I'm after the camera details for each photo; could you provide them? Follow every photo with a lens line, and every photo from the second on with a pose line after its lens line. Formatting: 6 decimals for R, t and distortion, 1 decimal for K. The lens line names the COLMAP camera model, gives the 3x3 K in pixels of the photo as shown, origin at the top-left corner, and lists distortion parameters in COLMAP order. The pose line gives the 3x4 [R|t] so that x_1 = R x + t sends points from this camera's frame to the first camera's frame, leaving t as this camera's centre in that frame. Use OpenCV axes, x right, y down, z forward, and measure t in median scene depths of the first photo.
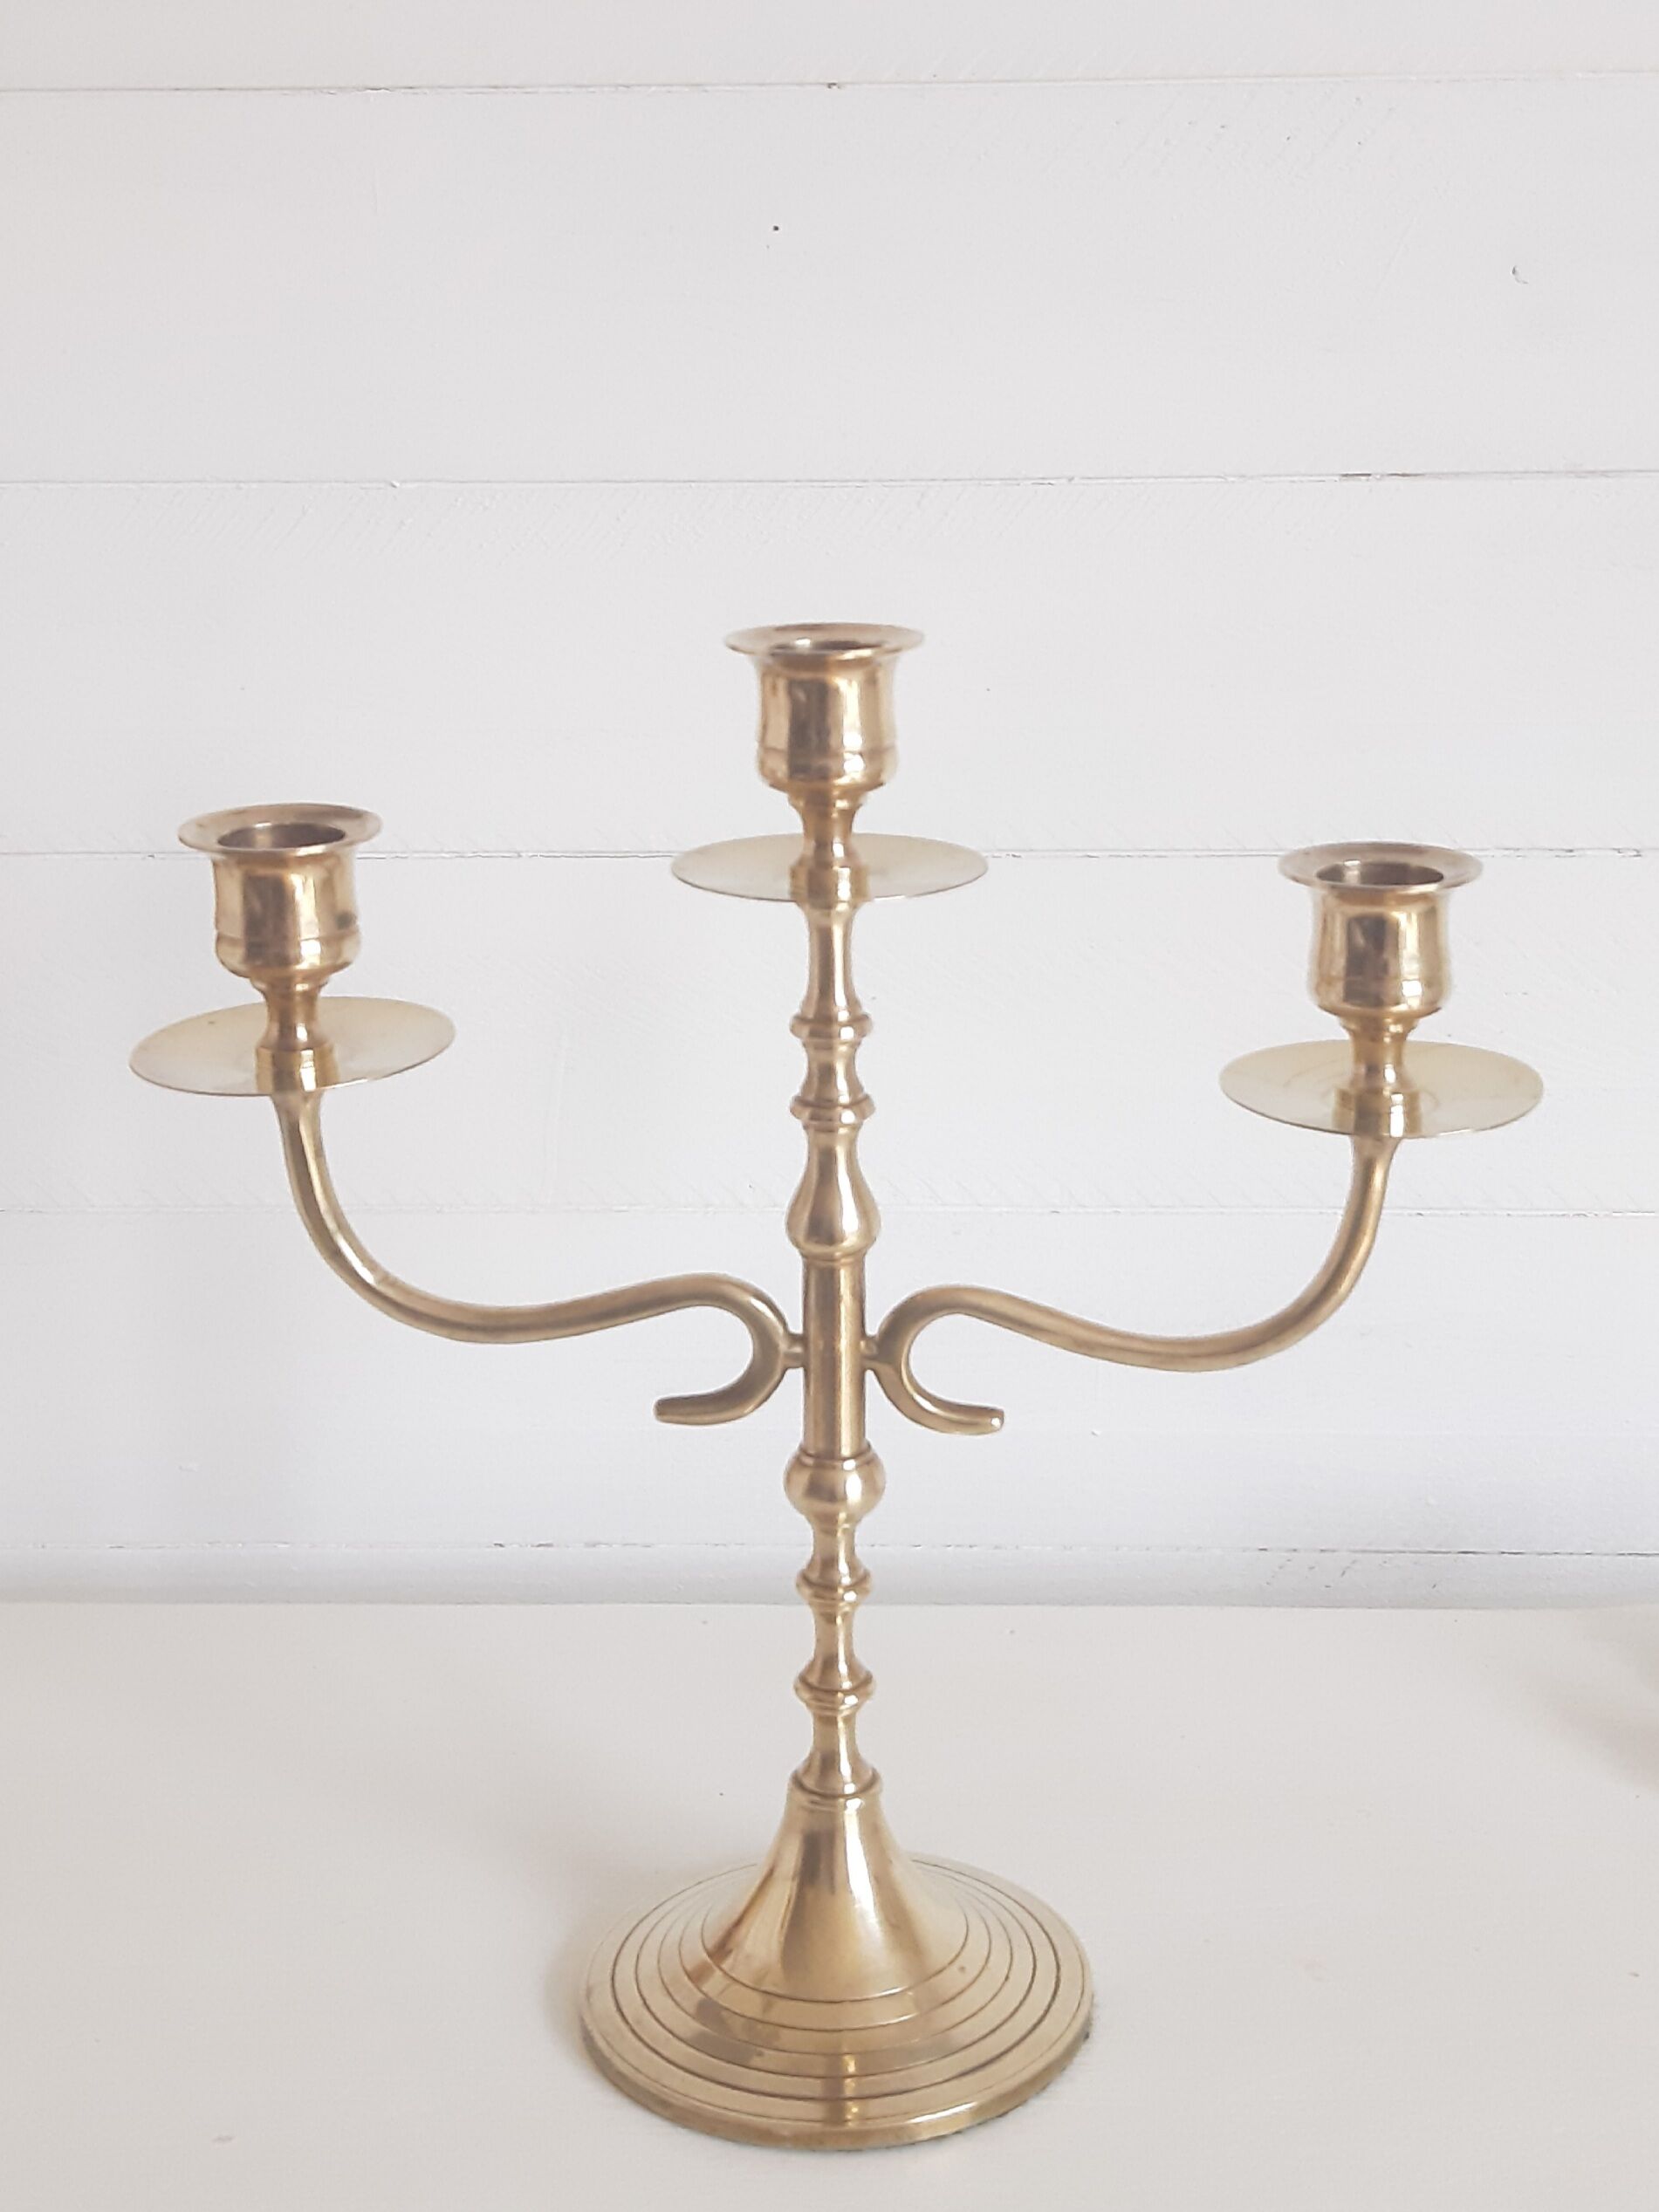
lens RADIAL K [[1897.0, 0, 829.5], [0, 1897.0, 1106.0], [0, 0, 1]] dist [0.005349, -0.013156]
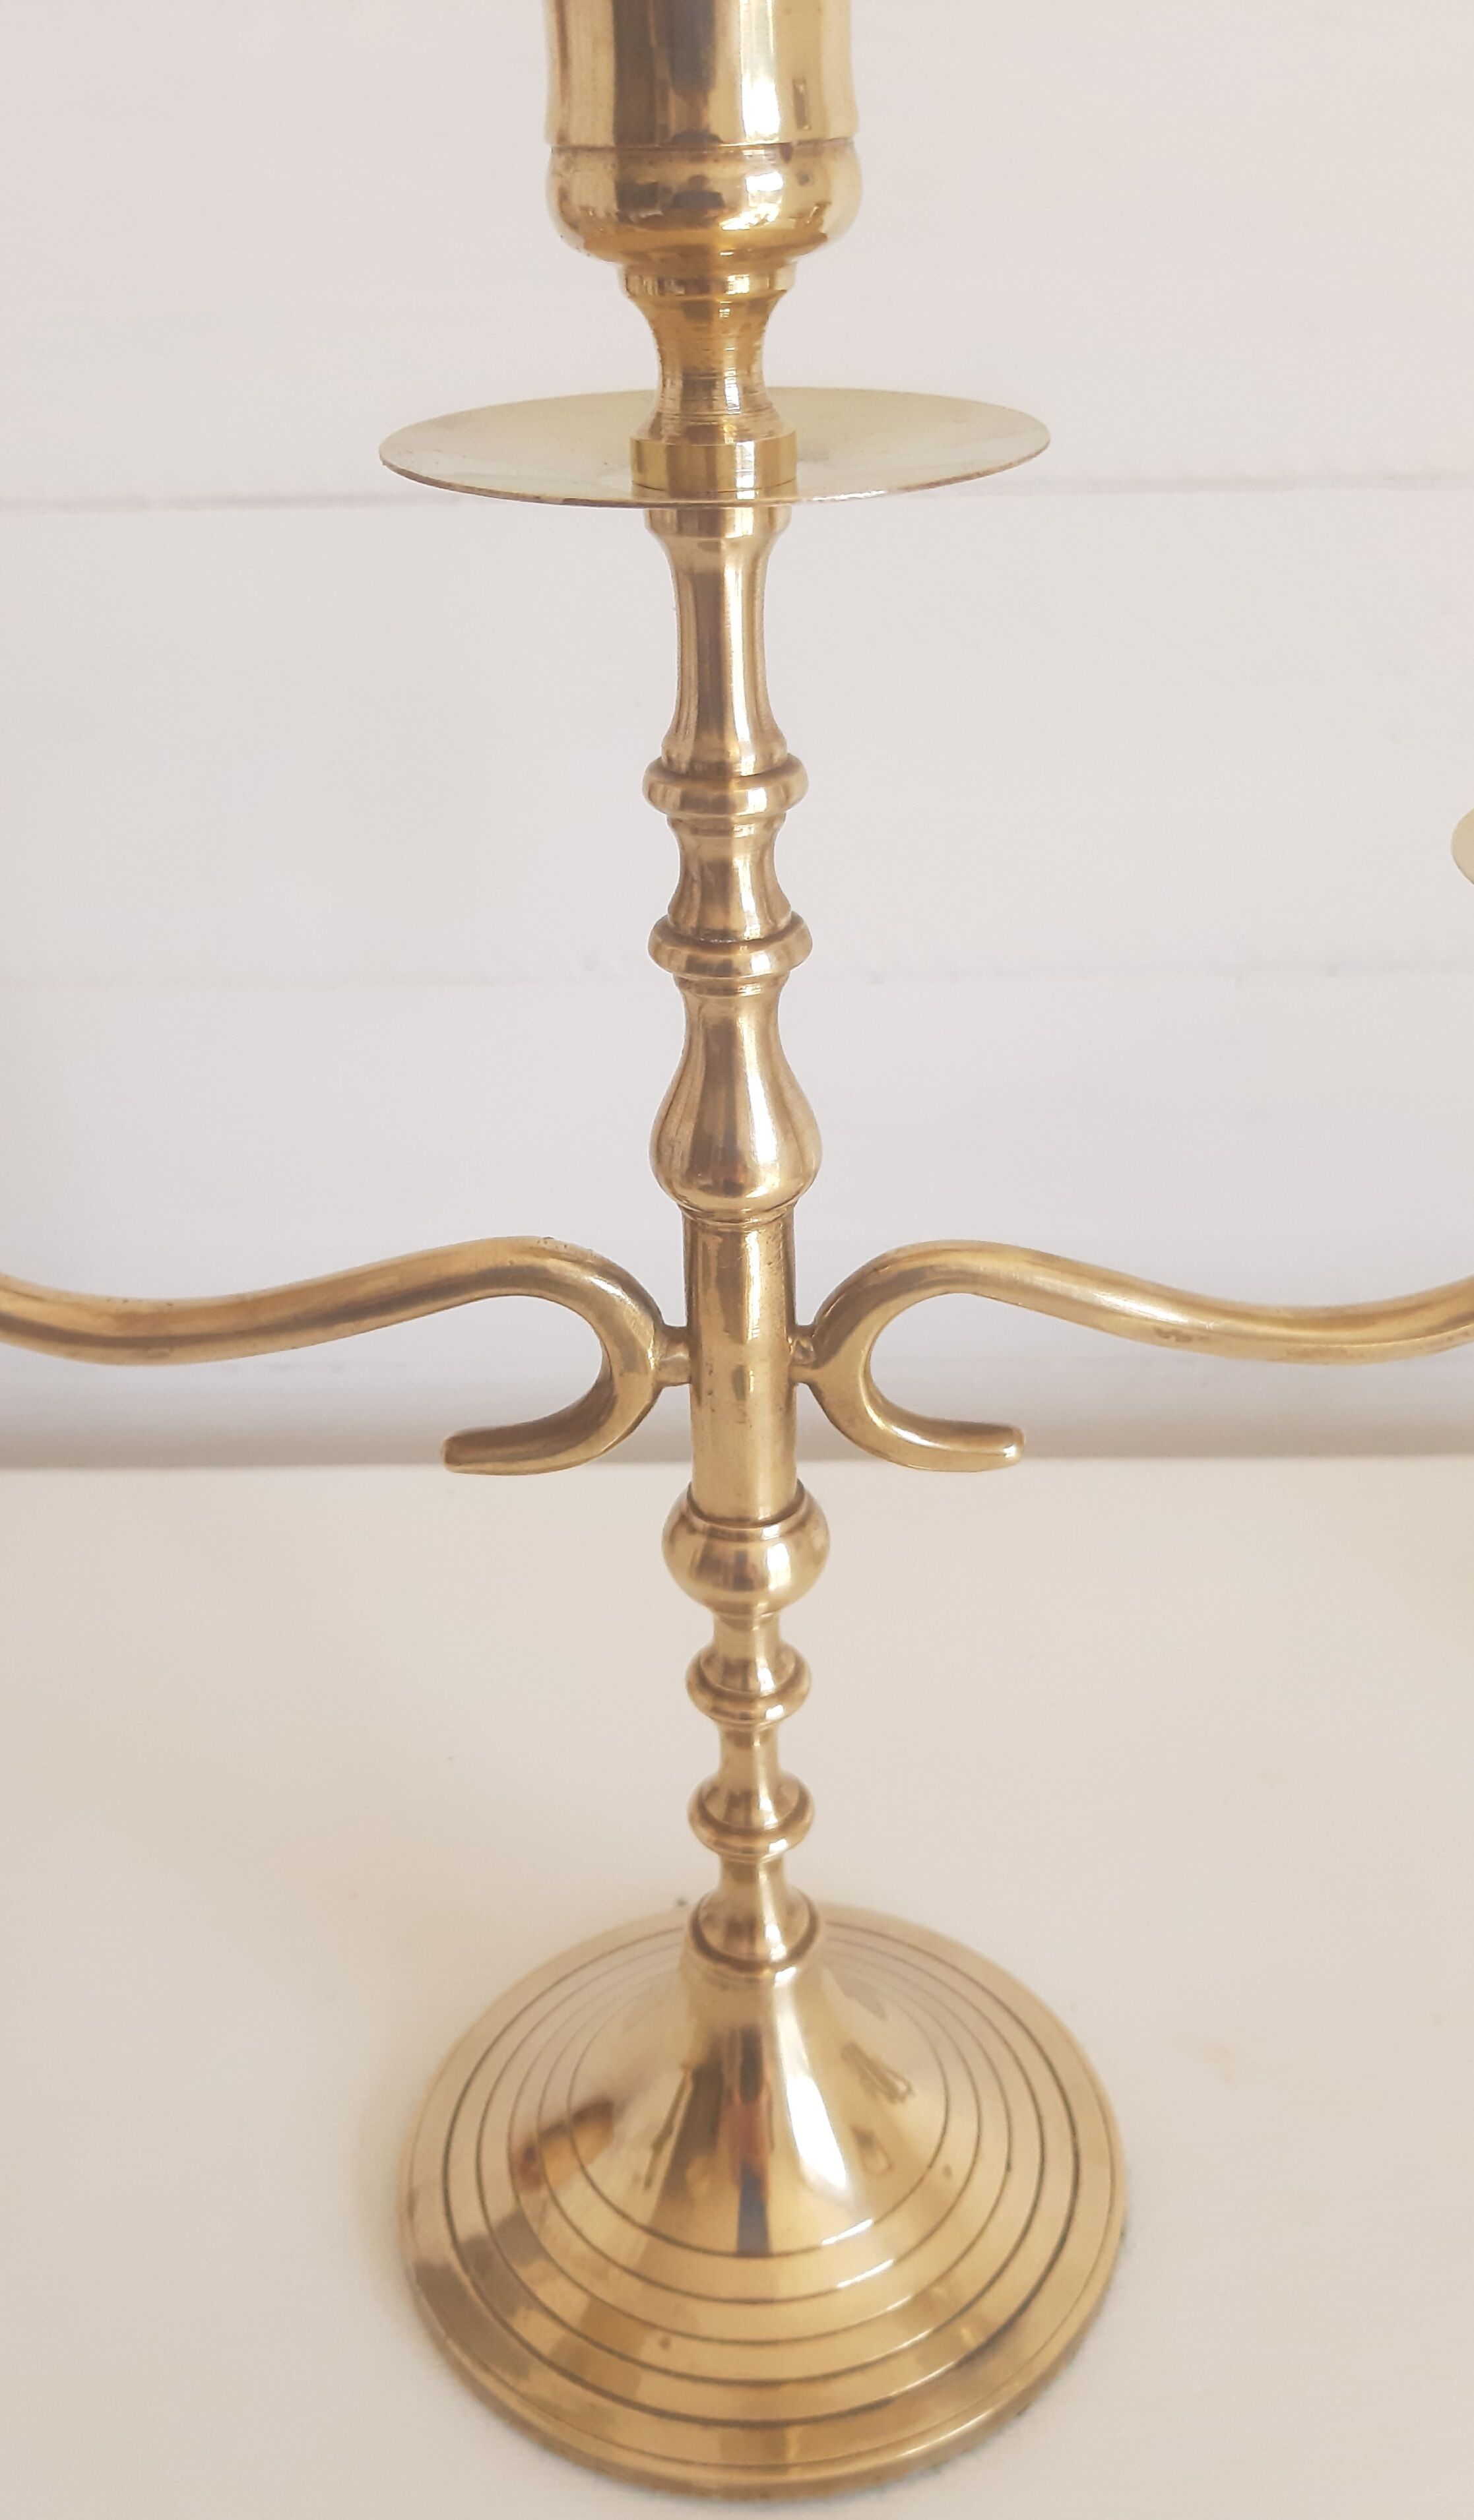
lens RADIAL K [[1752.4, 0, 737.0], [0, 1752.4, 1260.0], [0, 0, 1]] dist [0.003400, -0.054842]
pose [[0.999600, -0.025970, 0.011187, -0.004279], [0.022184, 0.965553, 0.259259, -0.039130], [-0.017535, -0.258907, 0.965743, 0.498474]]
